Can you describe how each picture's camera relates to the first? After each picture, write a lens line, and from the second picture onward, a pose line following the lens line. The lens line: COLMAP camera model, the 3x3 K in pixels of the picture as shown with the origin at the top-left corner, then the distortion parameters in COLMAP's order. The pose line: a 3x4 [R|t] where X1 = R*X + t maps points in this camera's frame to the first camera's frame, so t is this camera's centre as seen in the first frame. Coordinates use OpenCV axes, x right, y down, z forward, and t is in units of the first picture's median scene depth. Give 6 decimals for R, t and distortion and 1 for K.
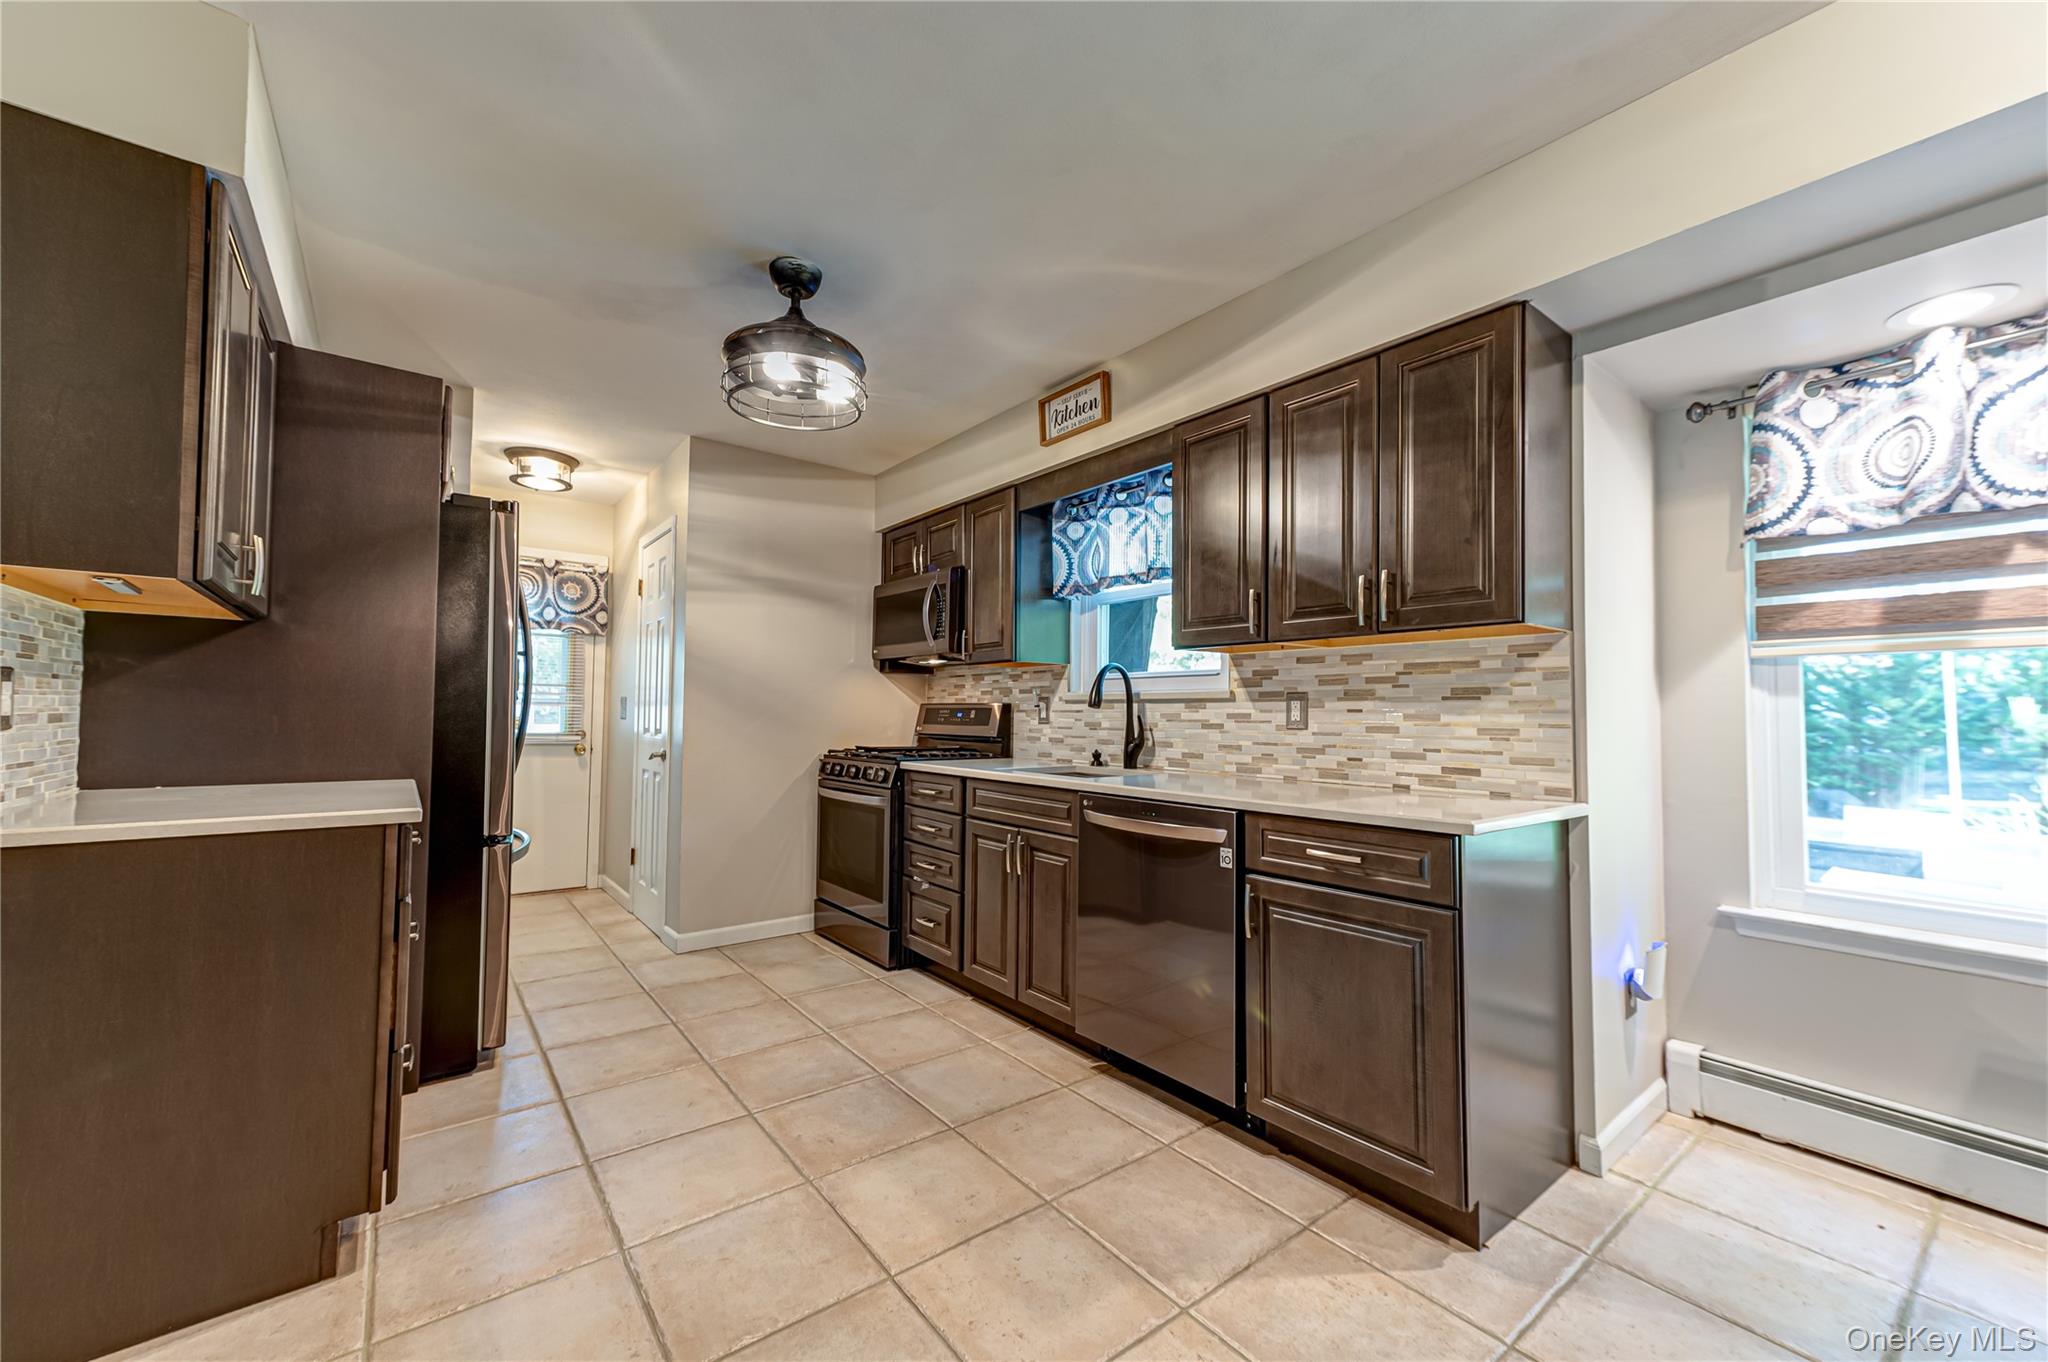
lens RADIAL K [[795.8, 0, 1018.6], [0, 795.8, 692.8], [0, 0, 1]] dist [0.016320, 0.000084]
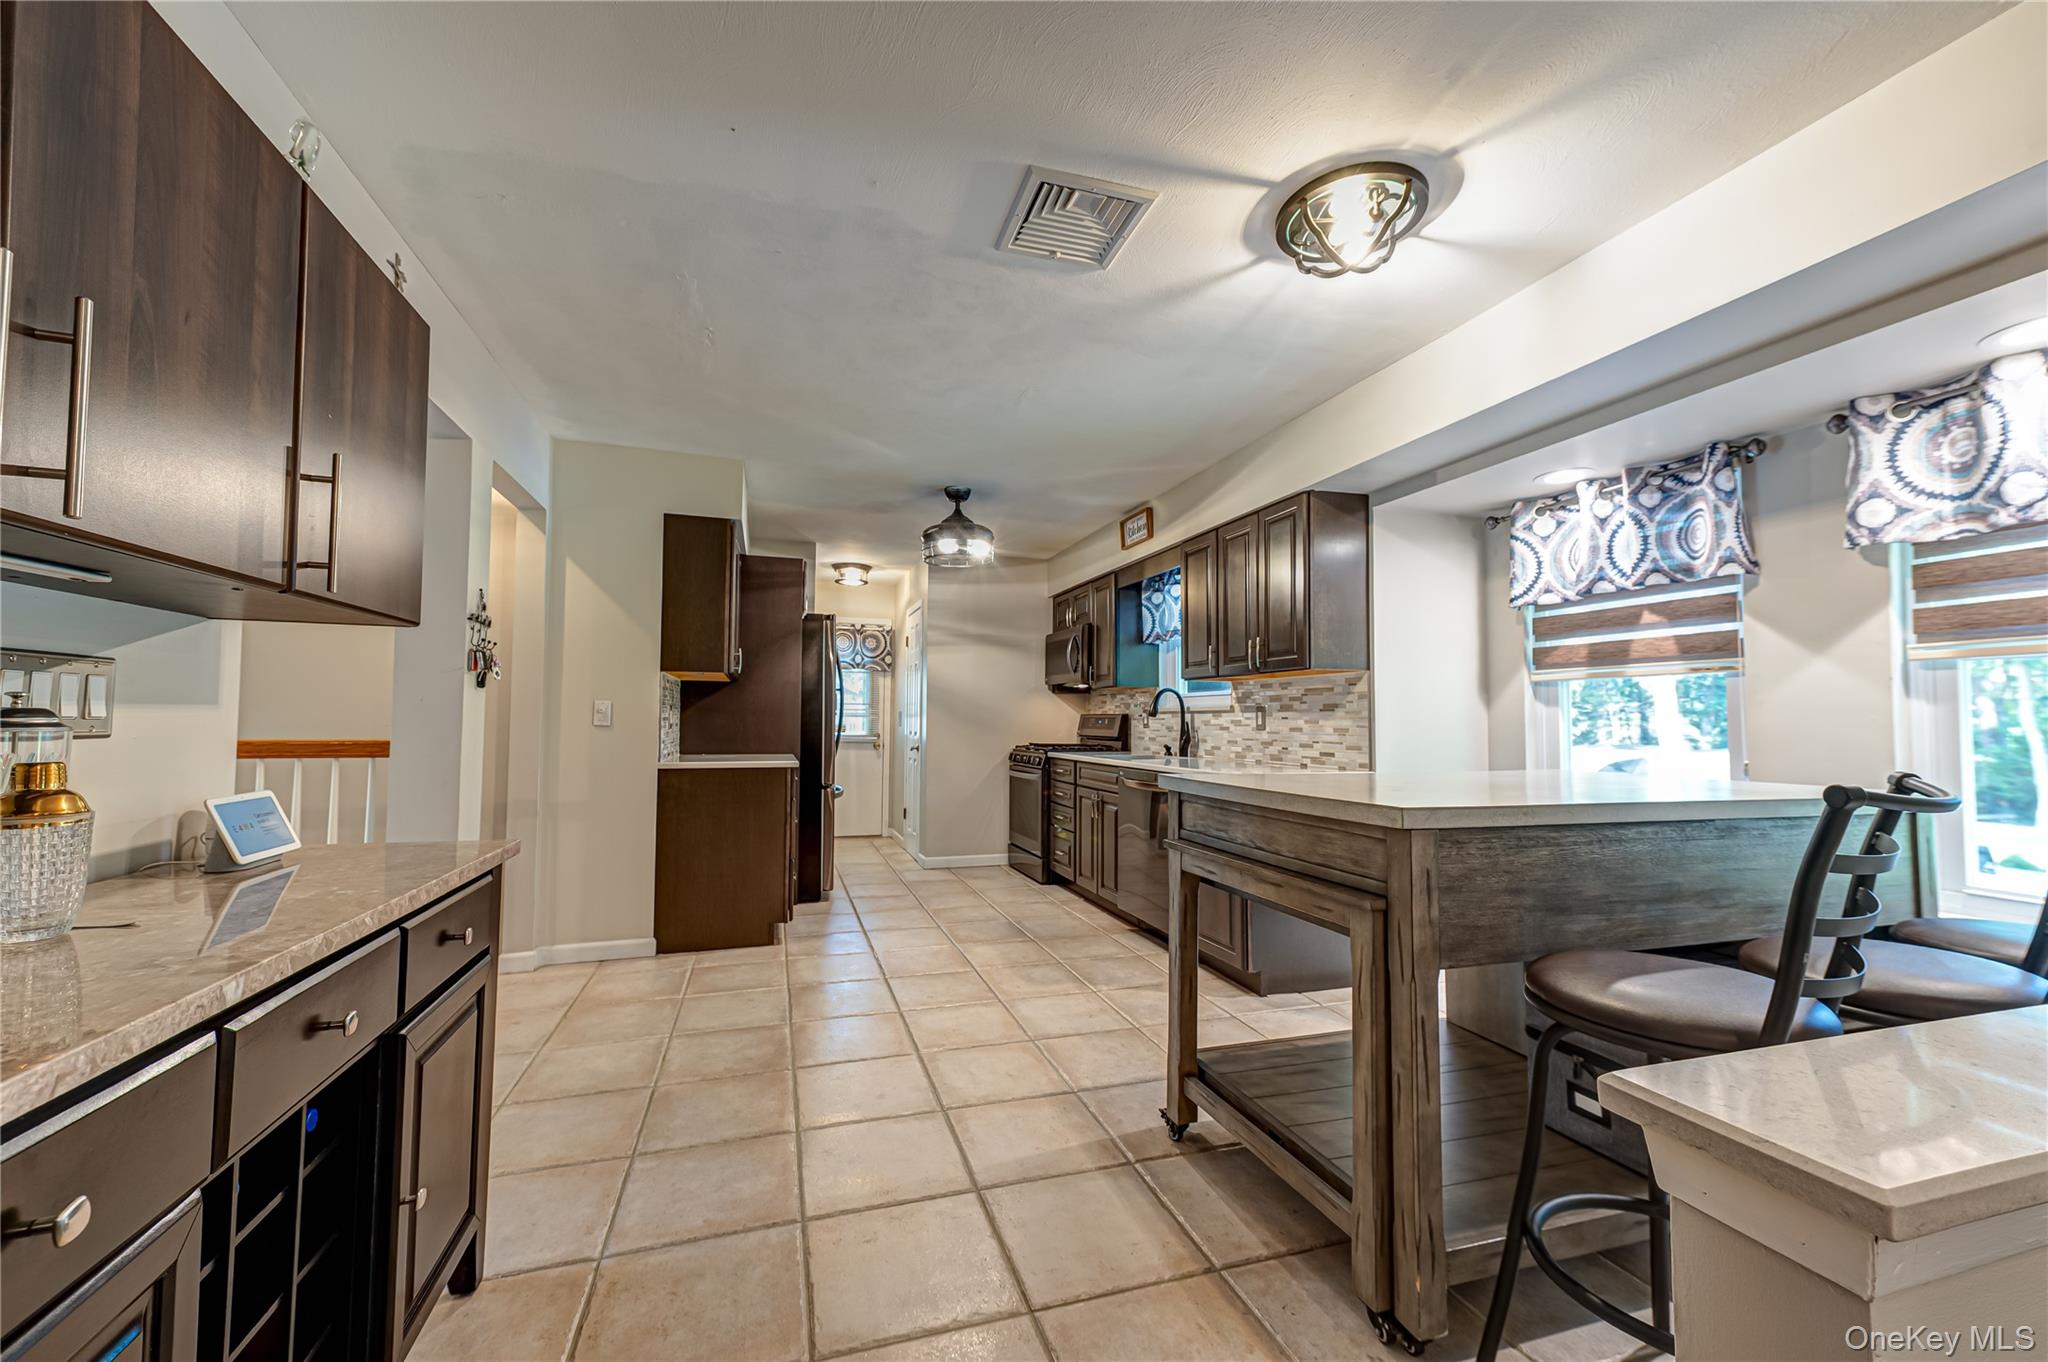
lens RADIAL K [[795.8, 0, 1018.6], [0, 795.8, 692.8], [0, 0, 1]] dist [0.016320, 0.000084]
pose [[0.938195, -0.017422, -0.345669, 0.460012], [0.013839, 0.999822, -0.012833, -0.014464], [0.345831, 0.007256, 0.938269, -0.662087]]
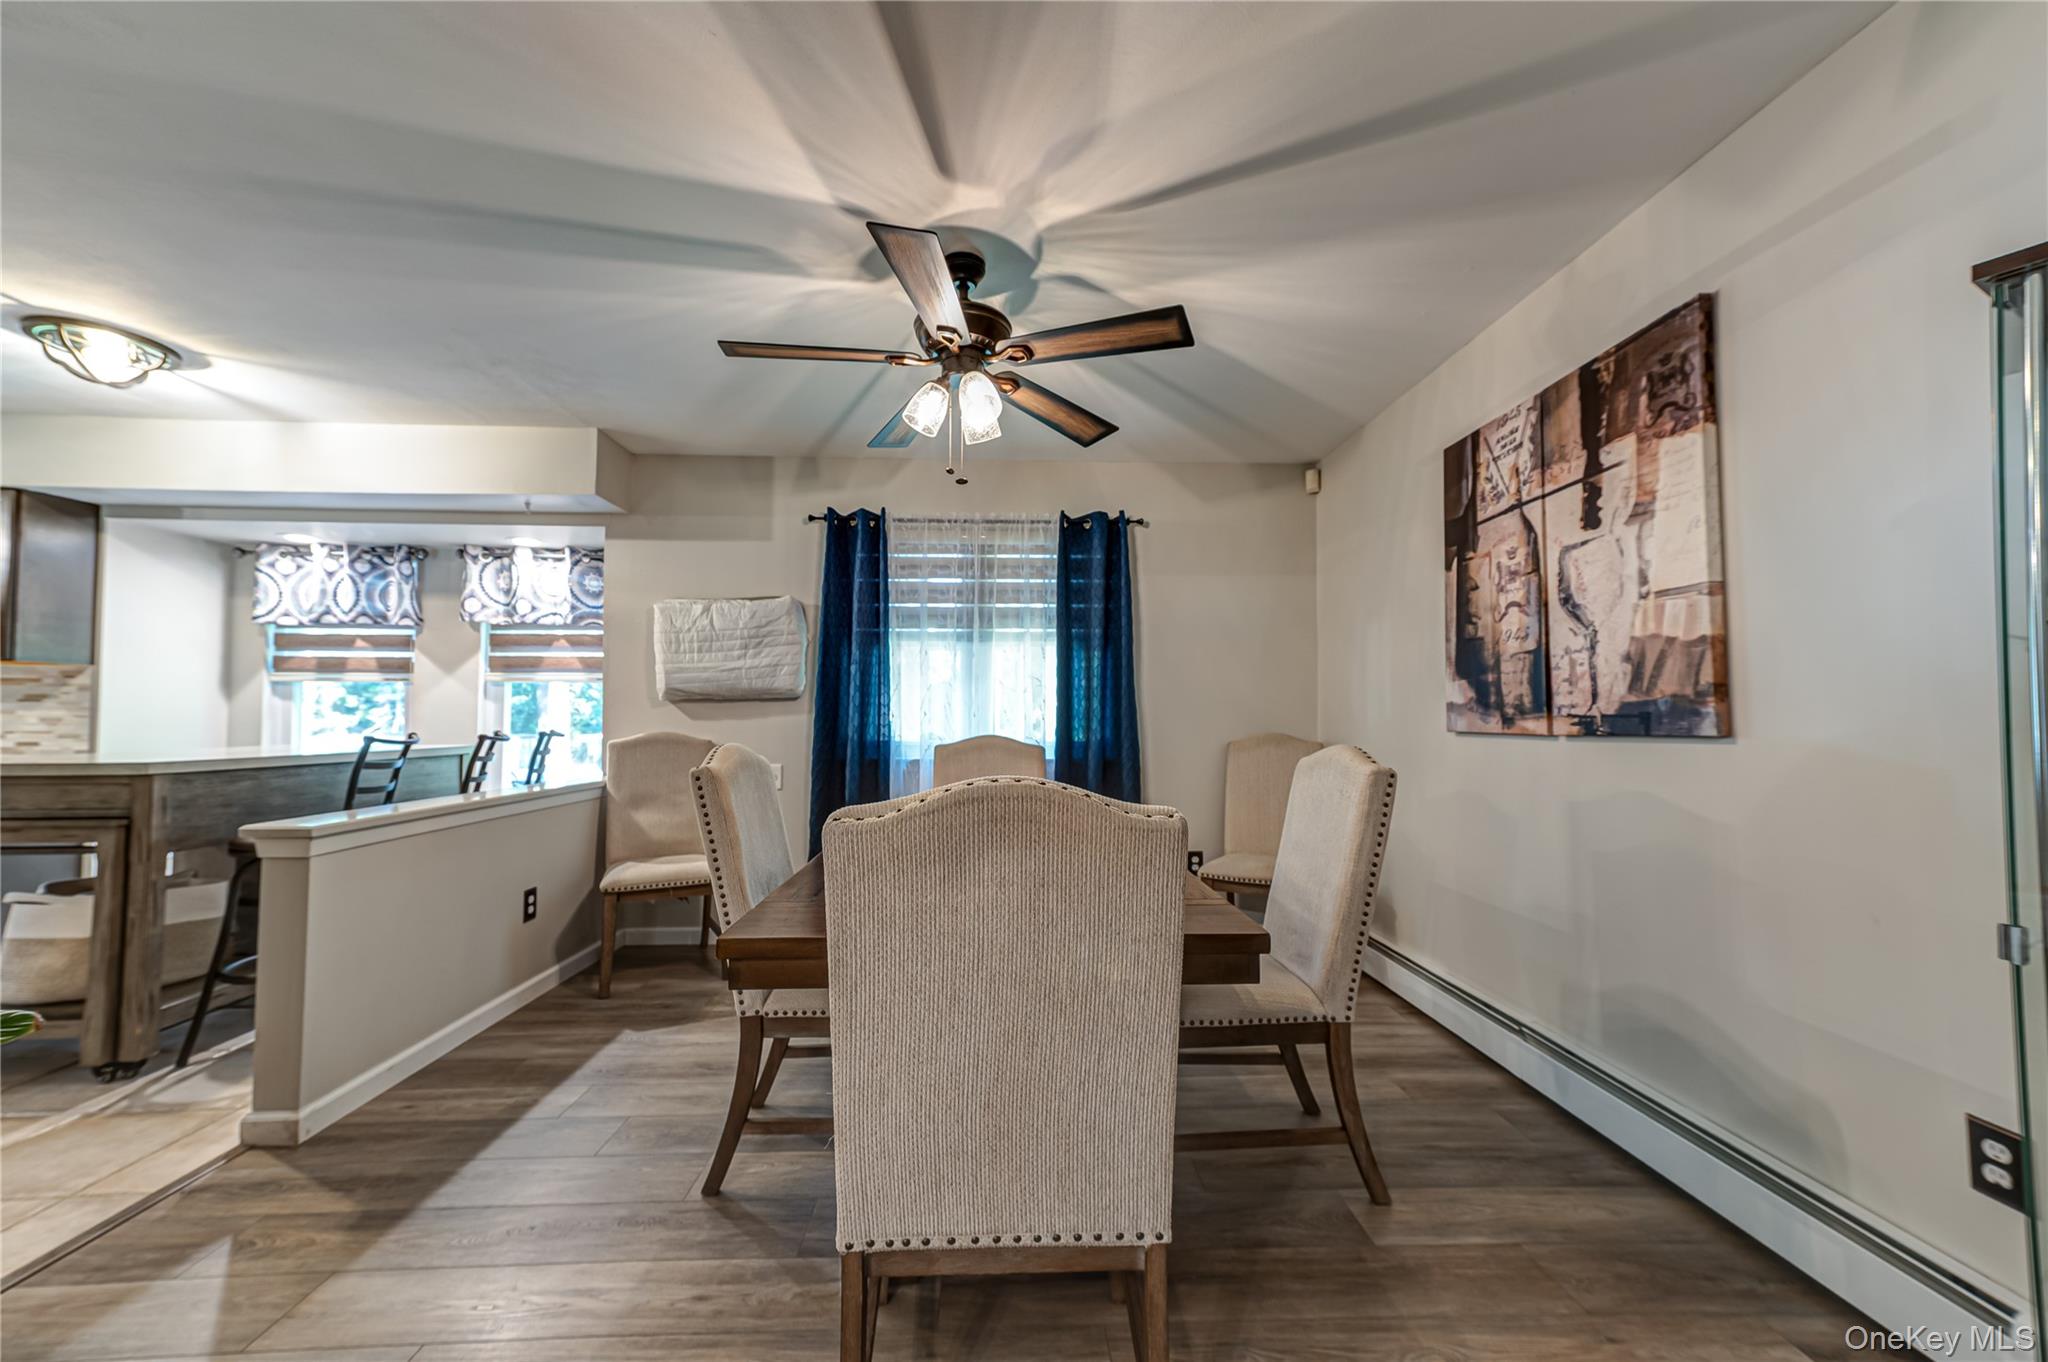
lens RADIAL K [[794.8, 0, 1024.7], [0, 794.8, 690.7], [0, 0, 1]] dist [0.016589, 0.000502]
pose [[0.588527, 0.017329, 0.808291, 0.348940], [-0.020945, 0.999762, -0.006184, -0.040809], [-0.808206, -0.013290, 0.588750, -1.473573]]
